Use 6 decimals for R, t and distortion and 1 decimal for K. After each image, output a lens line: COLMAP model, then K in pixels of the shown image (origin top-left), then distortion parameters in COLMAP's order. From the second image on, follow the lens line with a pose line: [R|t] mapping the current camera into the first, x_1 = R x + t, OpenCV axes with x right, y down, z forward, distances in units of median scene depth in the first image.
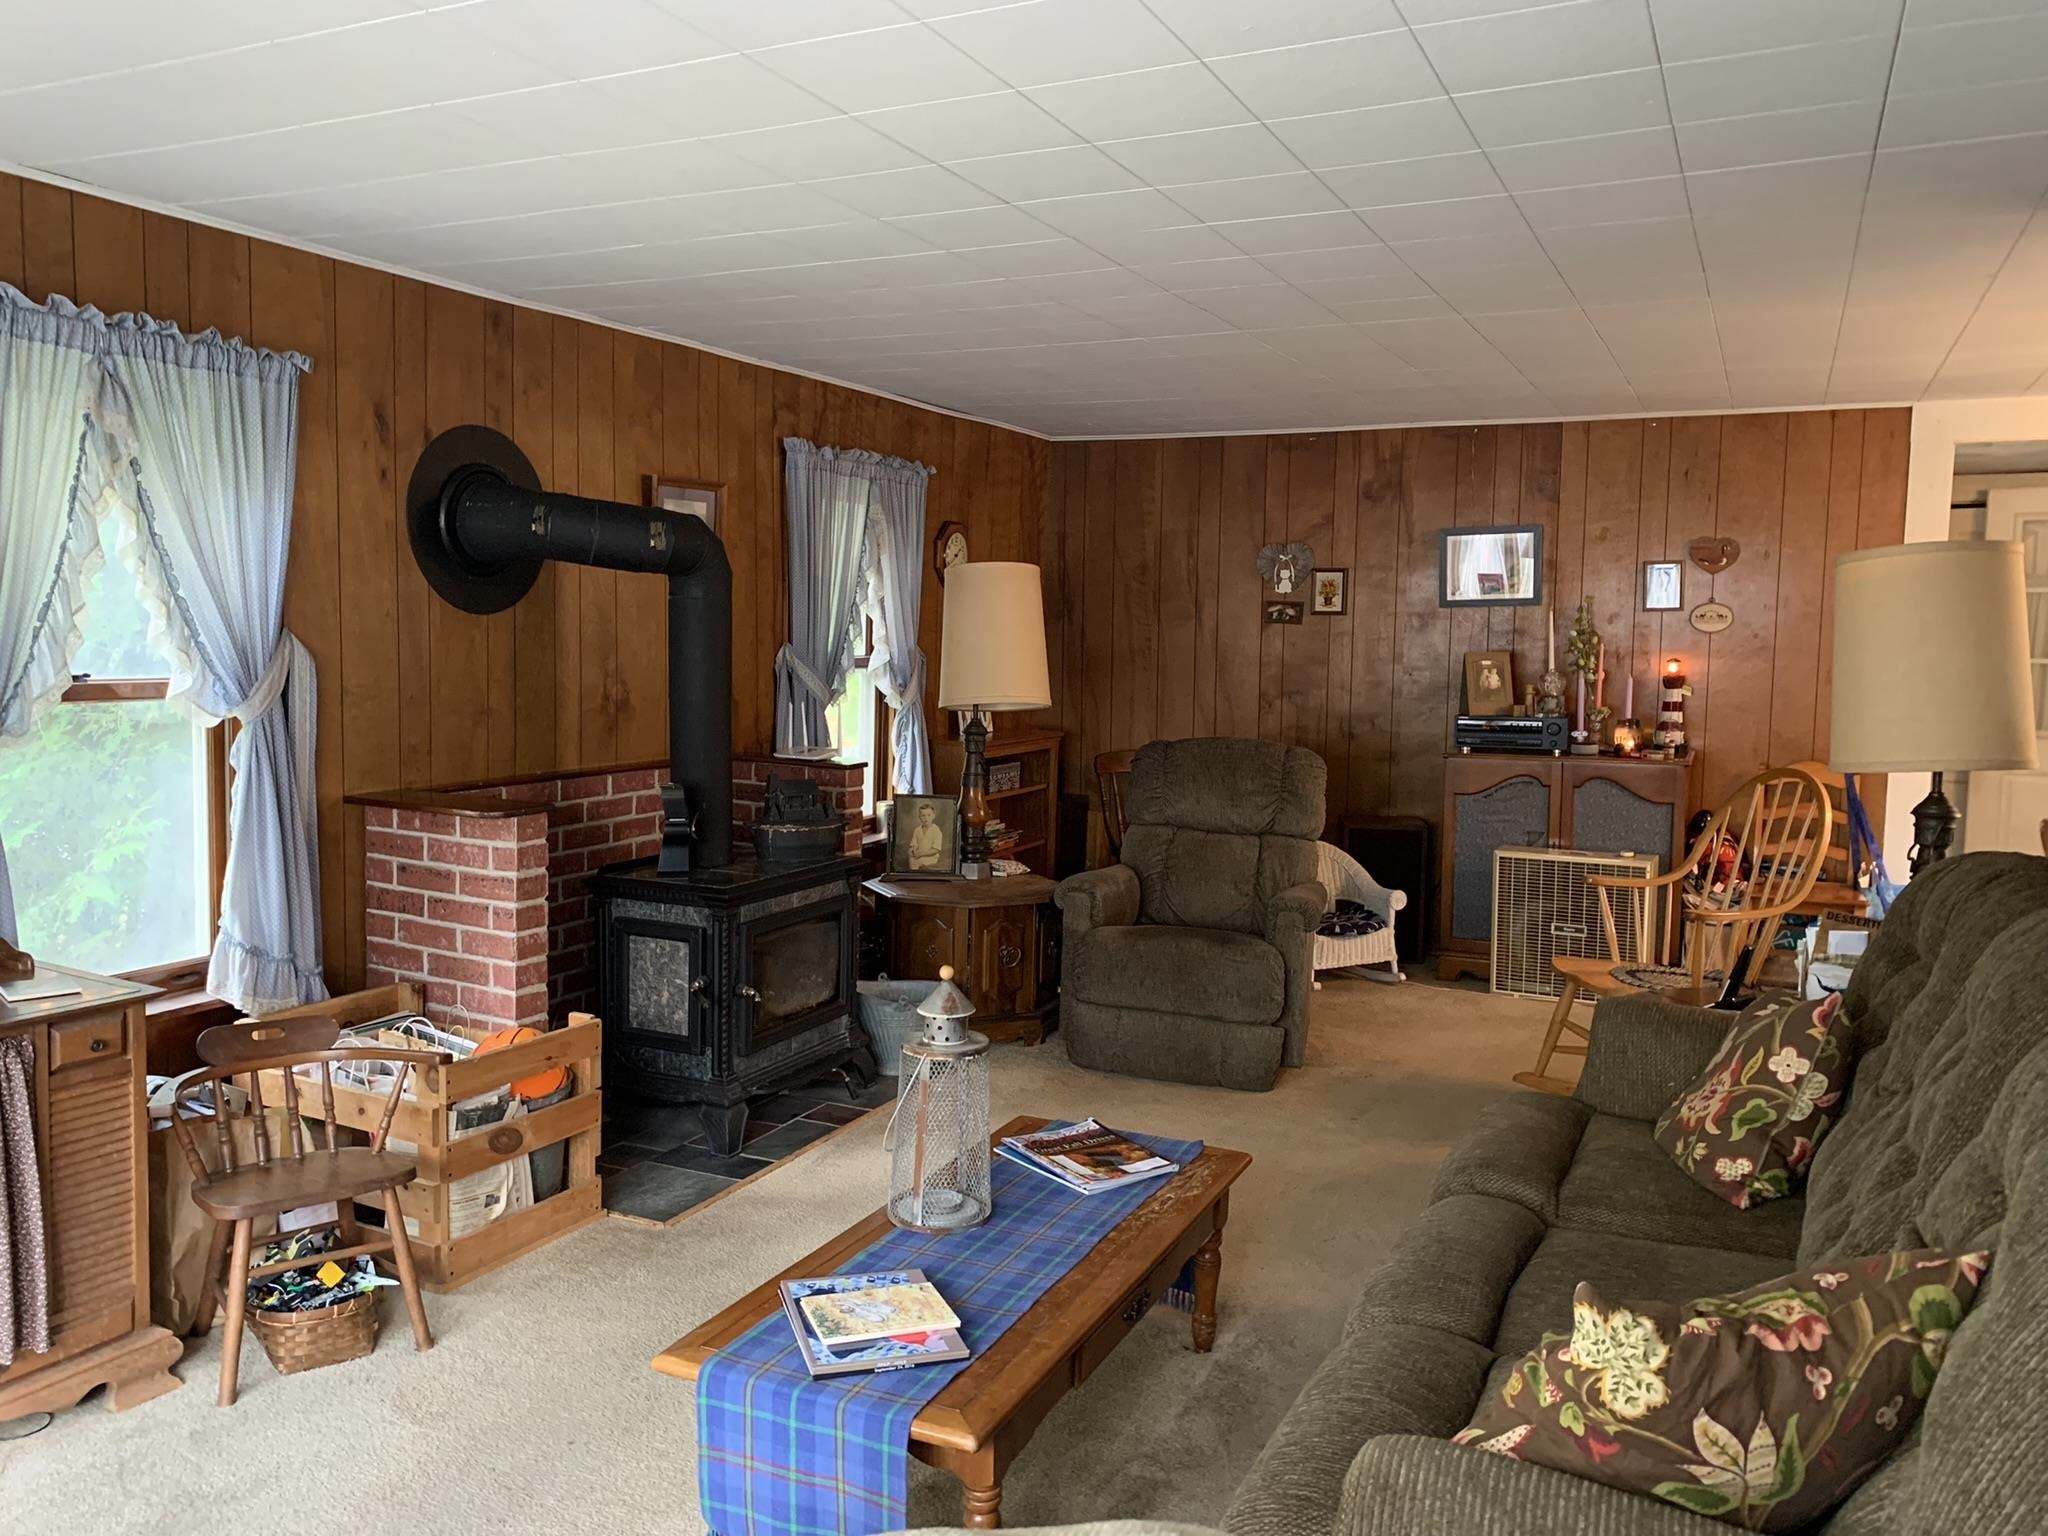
lens RADIAL K [[1460.5, 0, 1023.1], [0, 1460.5, 731.5], [0, 0, 1]] dist [-0.068066, -0.001242]
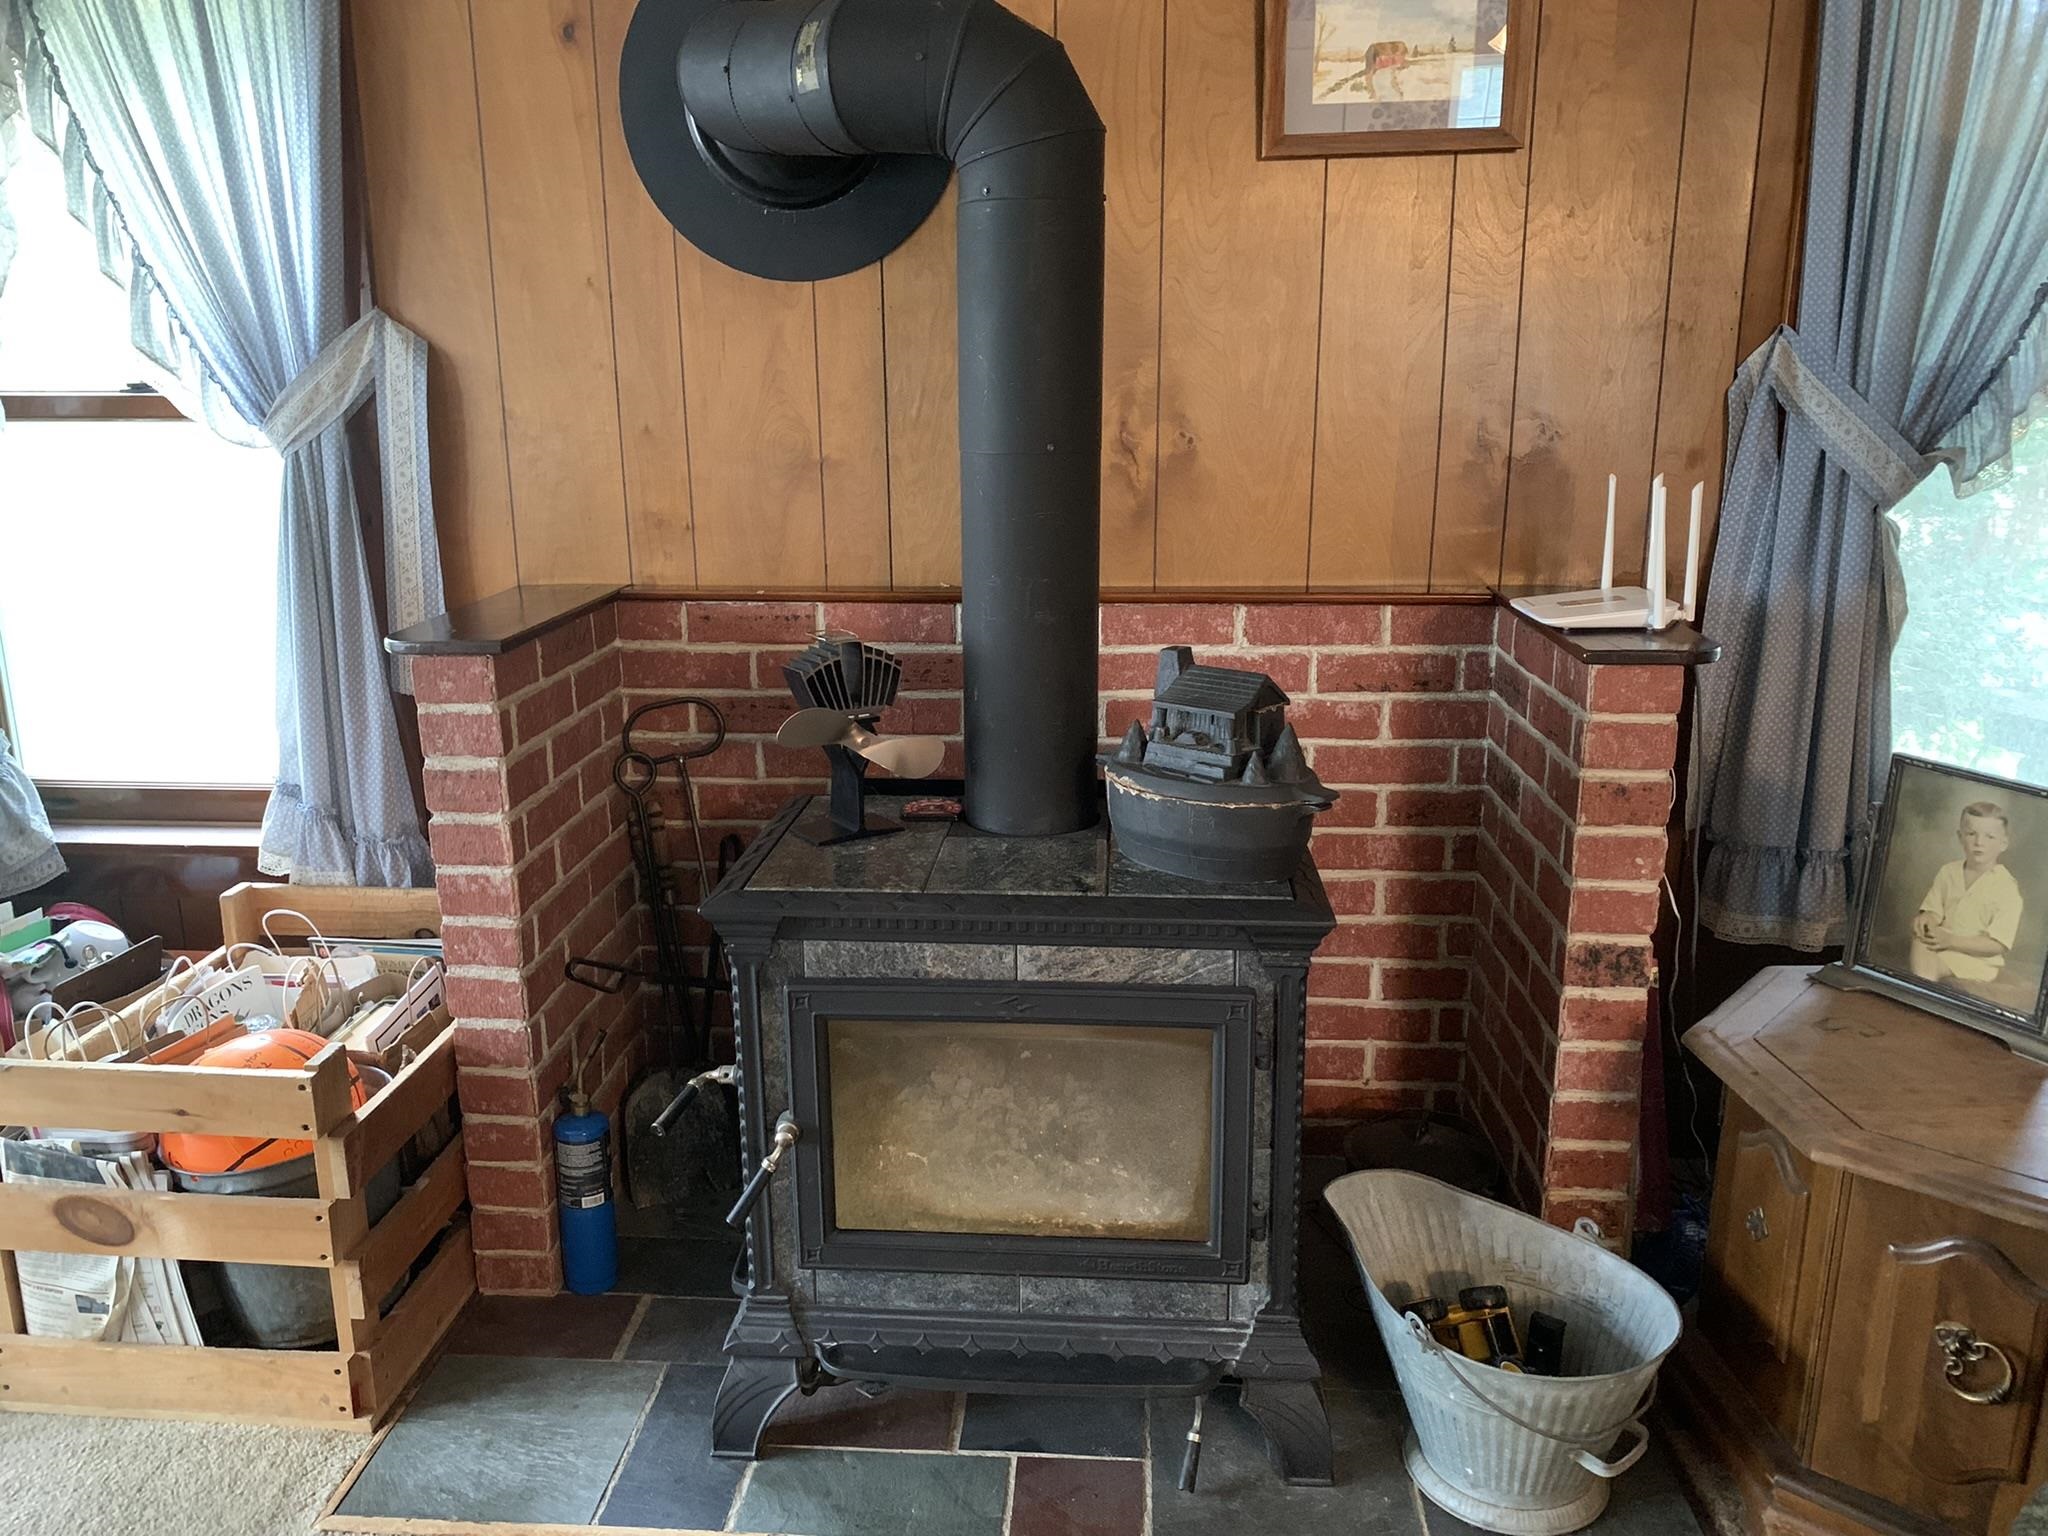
lens RADIAL K [[1540.0, 0, 1024.0], [0, 1540.0, 768.0], [0, 0, 1]] dist [0.019595, -0.003226]
pose [[0.369899, 0.205720, -0.906010, 0.215290], [-0.051698, 0.978224, 0.201010, -0.022501], [0.927633, -0.027515, 0.372479, 0.829502]]
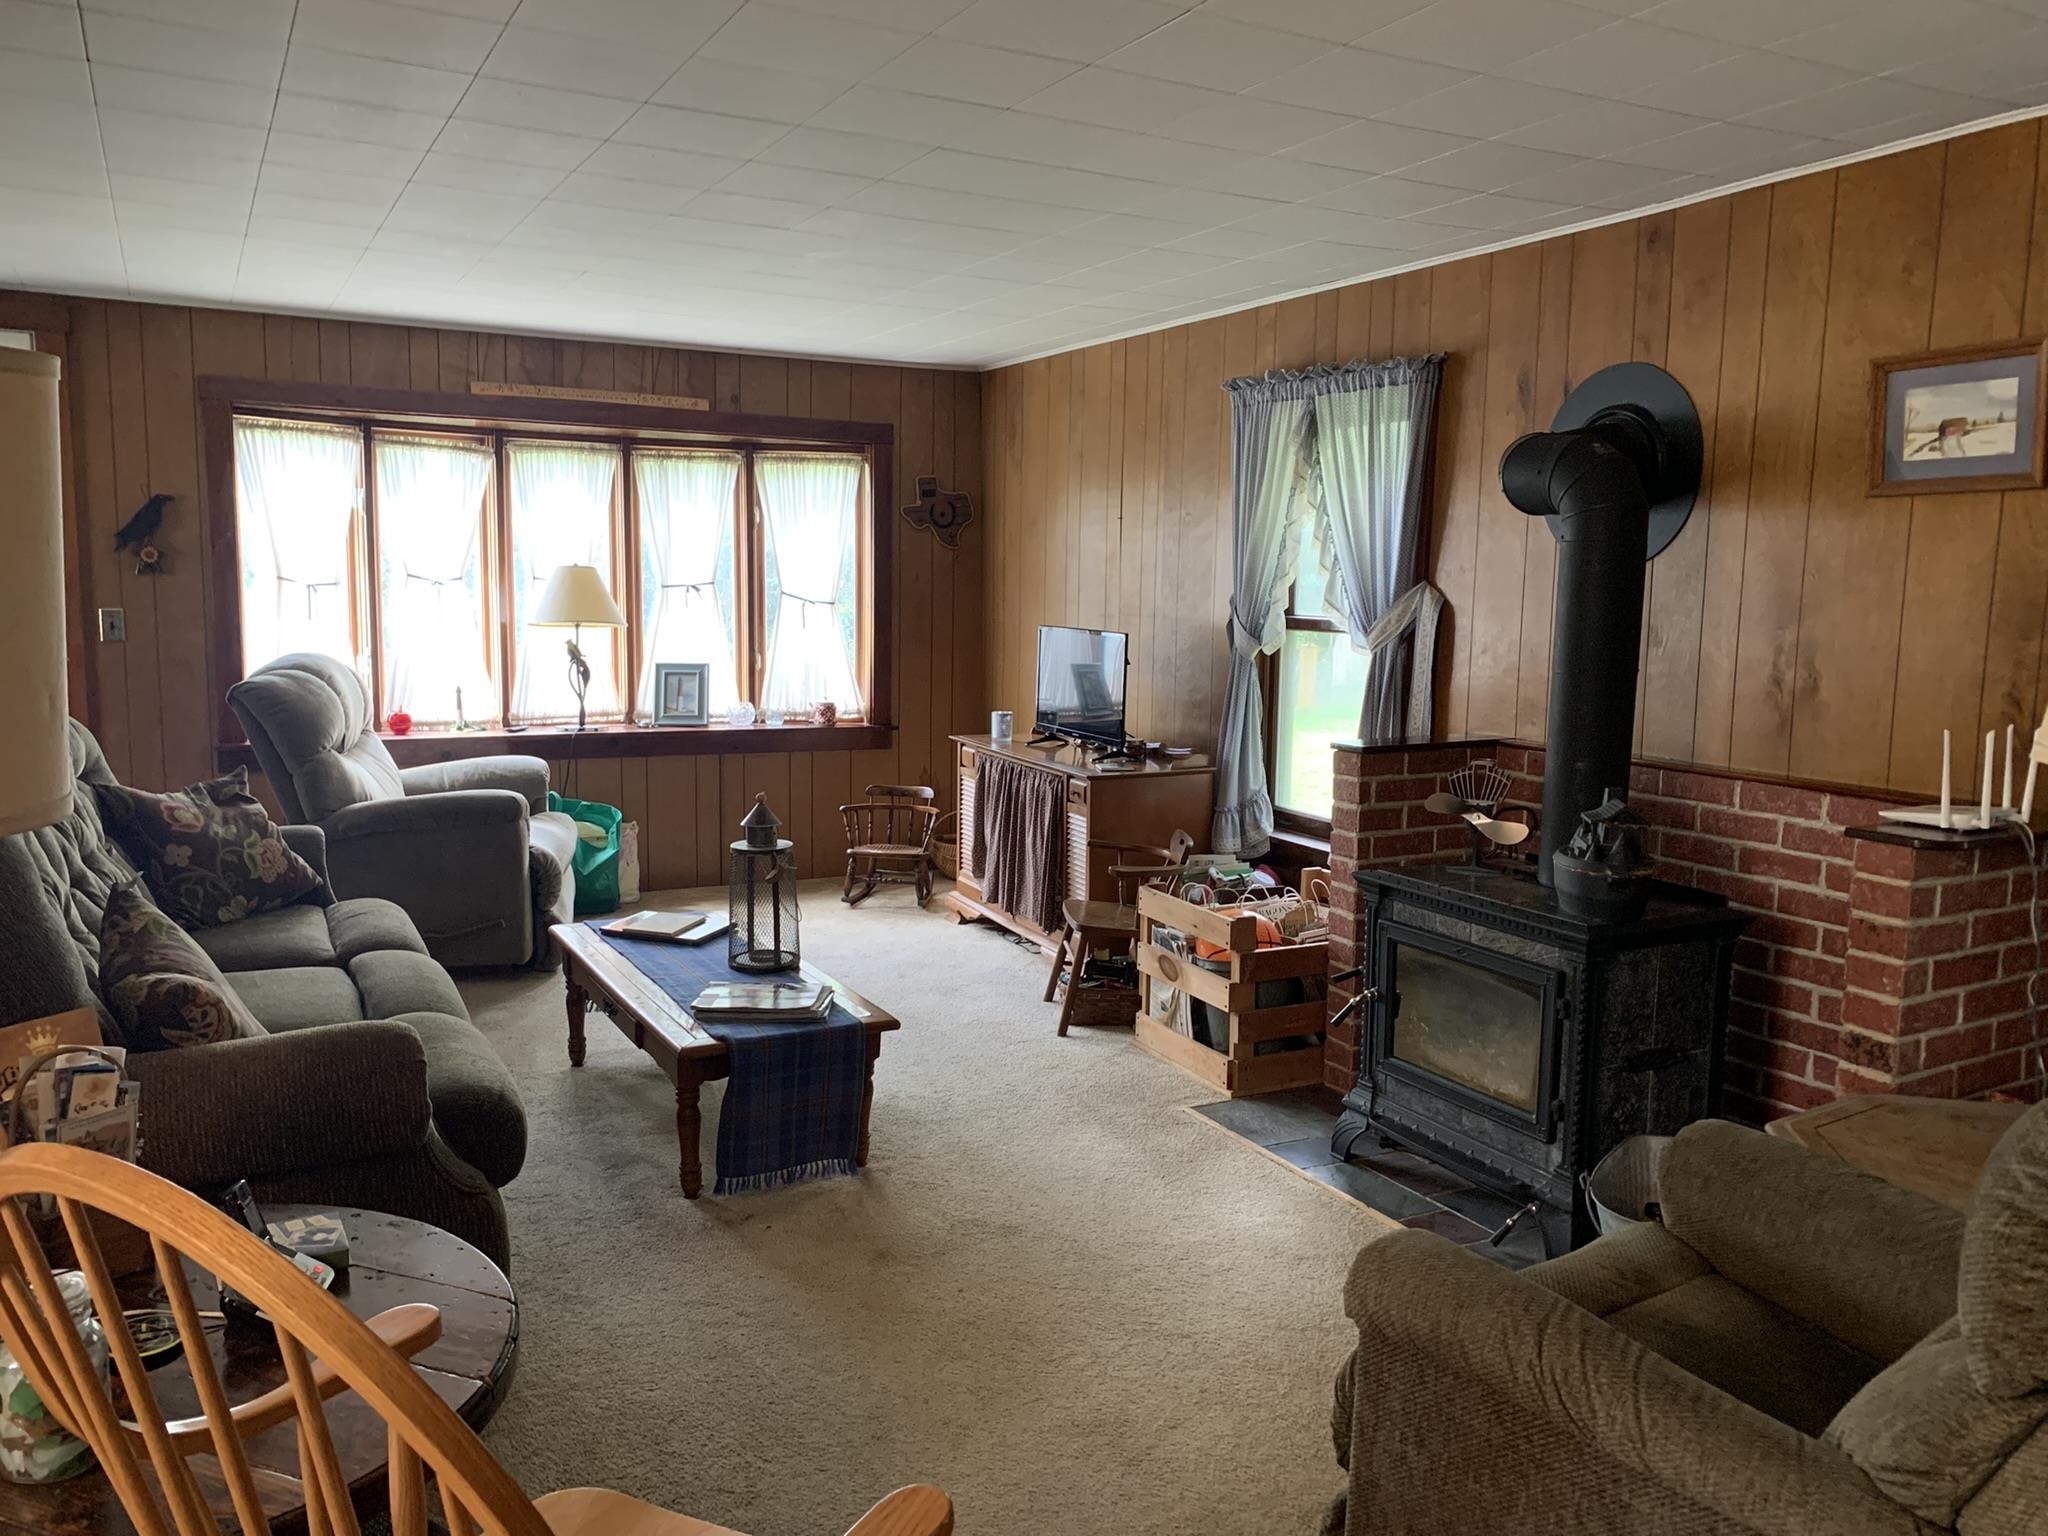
lens RADIAL K [[1540.0, 0, 1024.0], [0, 1540.0, 768.0], [0, 0, 1]] dist [0.019595, -0.003226]
pose [[-0.585257, 0.076330, -0.807247, 0.624904], [-0.082501, 0.984787, 0.152931, -0.074716], [0.806640, 0.156103, -0.570057, 1.238630]]
